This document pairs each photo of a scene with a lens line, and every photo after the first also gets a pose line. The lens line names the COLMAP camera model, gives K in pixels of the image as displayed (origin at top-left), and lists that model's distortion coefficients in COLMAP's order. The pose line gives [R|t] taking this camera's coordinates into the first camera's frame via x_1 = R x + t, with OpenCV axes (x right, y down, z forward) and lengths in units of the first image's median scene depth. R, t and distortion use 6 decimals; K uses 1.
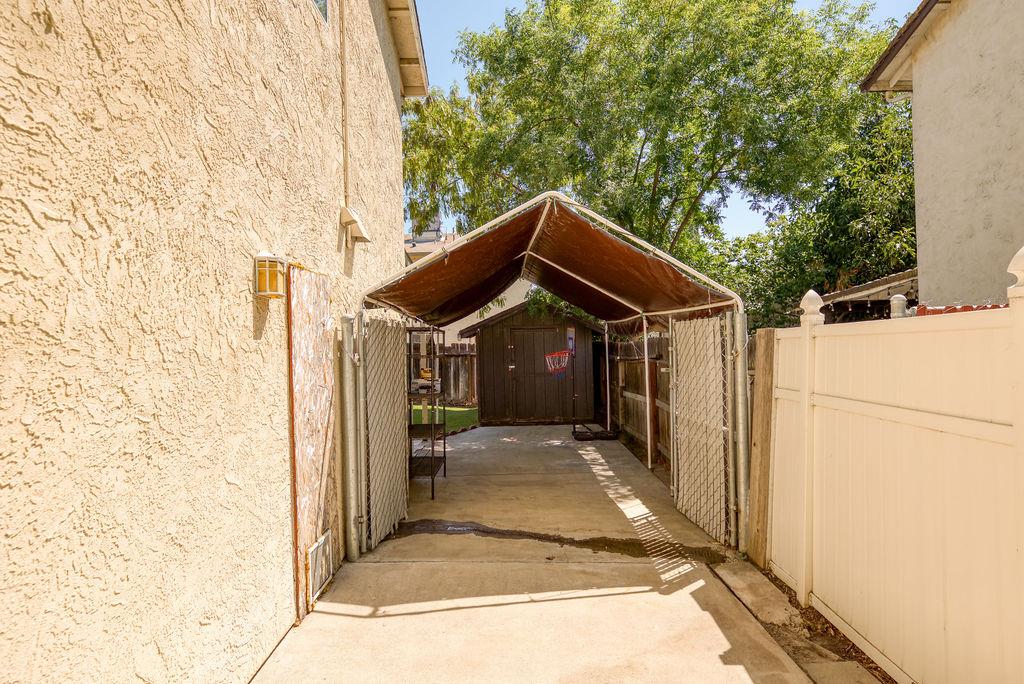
lens RADIAL K [[589.5, 0, 511.8], [0, 589.5, 344.0], [0, 0, 1]] dist [0.000063, -0.000005]
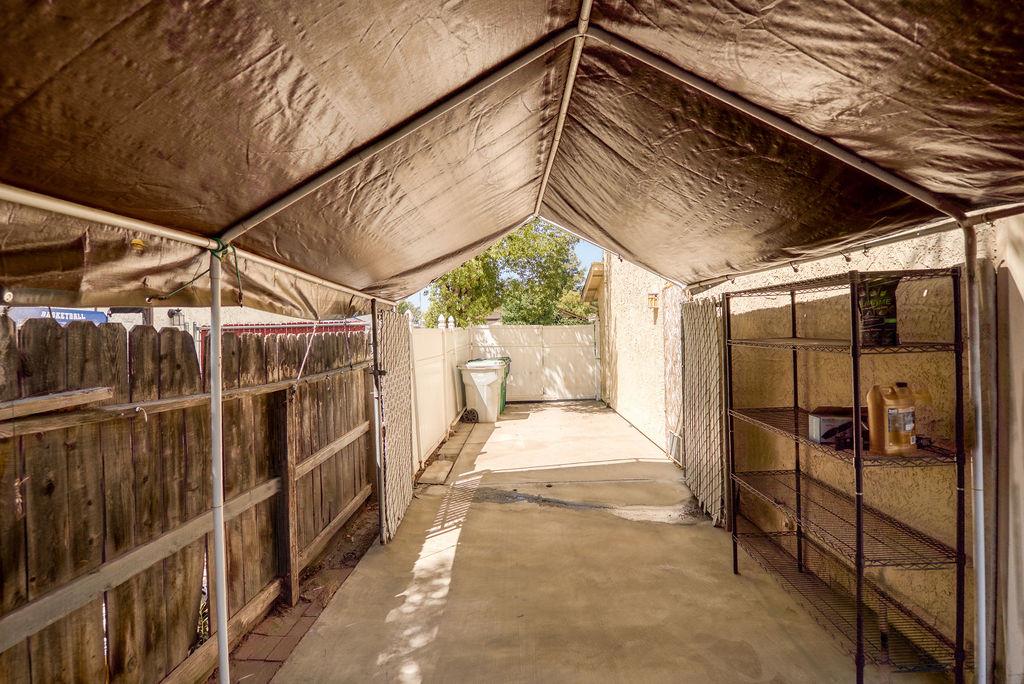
lens RADIAL K [[465.5, 0, 512.9], [0, 465.5, 338.9], [0, 0, 1]] dist [-0.005408, -0.001093]
pose [[-0.998889, 0.042166, 0.021024, 0.088169], [0.042249, 0.999101, 0.003535, 0.008067], [-0.020856, 0.004420, -0.999773, 1.639558]]
